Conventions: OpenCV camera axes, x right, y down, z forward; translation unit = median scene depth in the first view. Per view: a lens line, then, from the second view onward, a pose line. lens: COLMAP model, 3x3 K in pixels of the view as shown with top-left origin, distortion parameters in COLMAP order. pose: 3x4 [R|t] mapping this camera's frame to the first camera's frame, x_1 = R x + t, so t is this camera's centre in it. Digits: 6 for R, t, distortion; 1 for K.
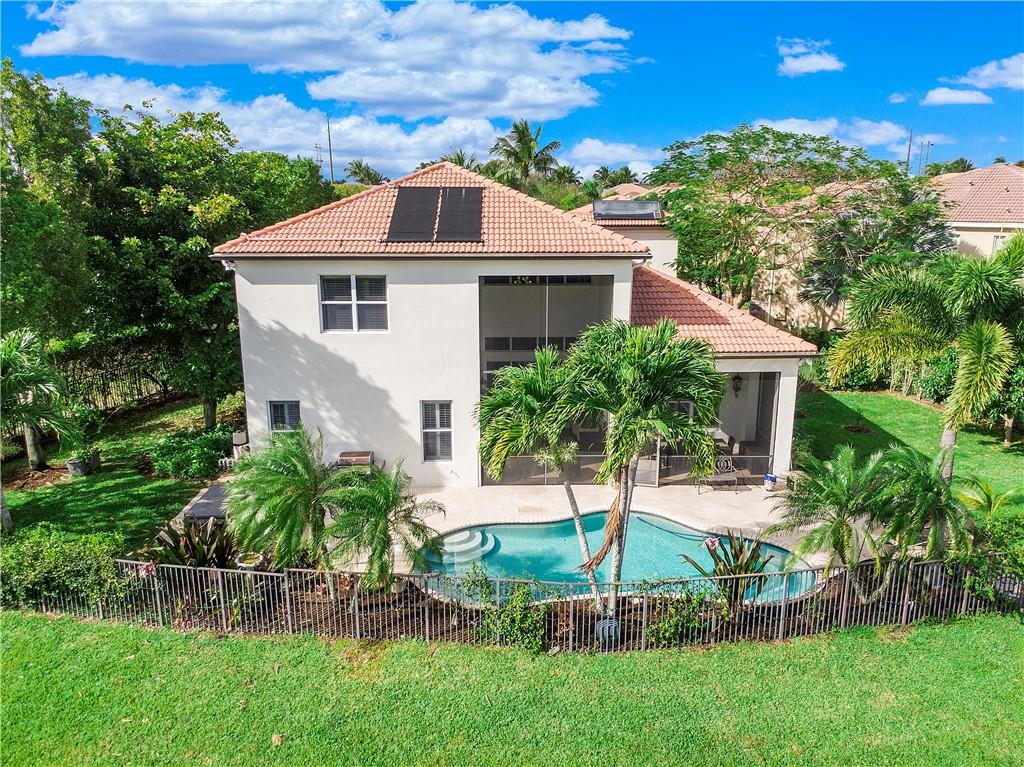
lens RADIAL K [[780.5, 0, 512.0], [0, 780.5, 383.5], [0, 0, 1]] dist [0.007725, 0.003686]
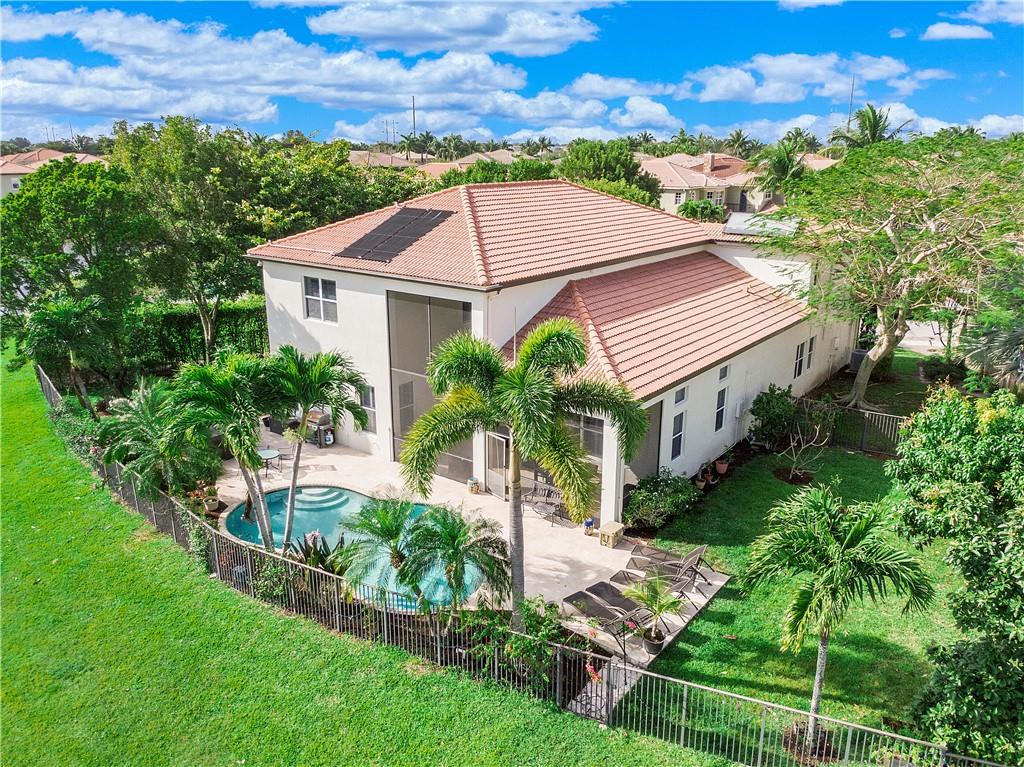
lens RADIAL K [[775.1, 0, 512.0], [0, 775.1, 383.5], [0, 0, 1]] dist [0.019099, -0.007057]
pose [[0.762795, 0.186244, -0.619239, 0.876089], [-0.179082, 0.981013, 0.074454, -0.118367], [0.621348, 0.054101, 0.781664, 0.182387]]
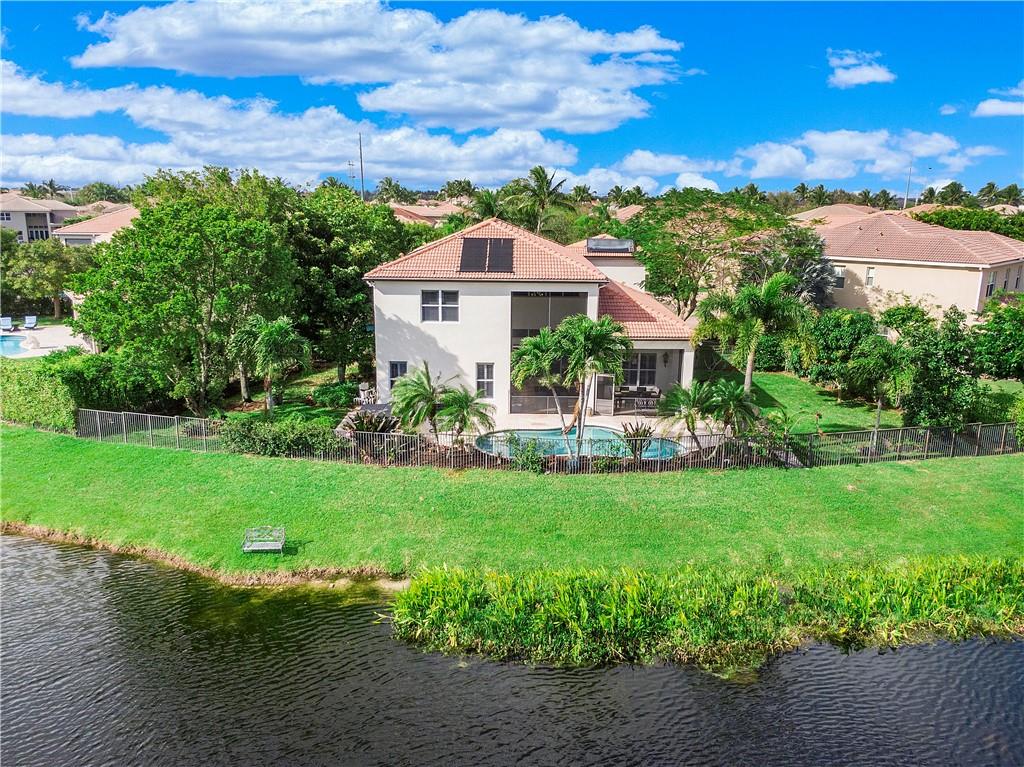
lens RADIAL K [[780.5, 0, 512.0], [0, 780.5, 383.5], [0, 0, 1]] dist [0.007725, 0.003686]
pose [[0.999630, 0.016583, -0.021582, 0.000872], [-0.016842, 0.999788, -0.011846, 0.089286], [0.021381, 0.012205, 0.999697, -0.747116]]
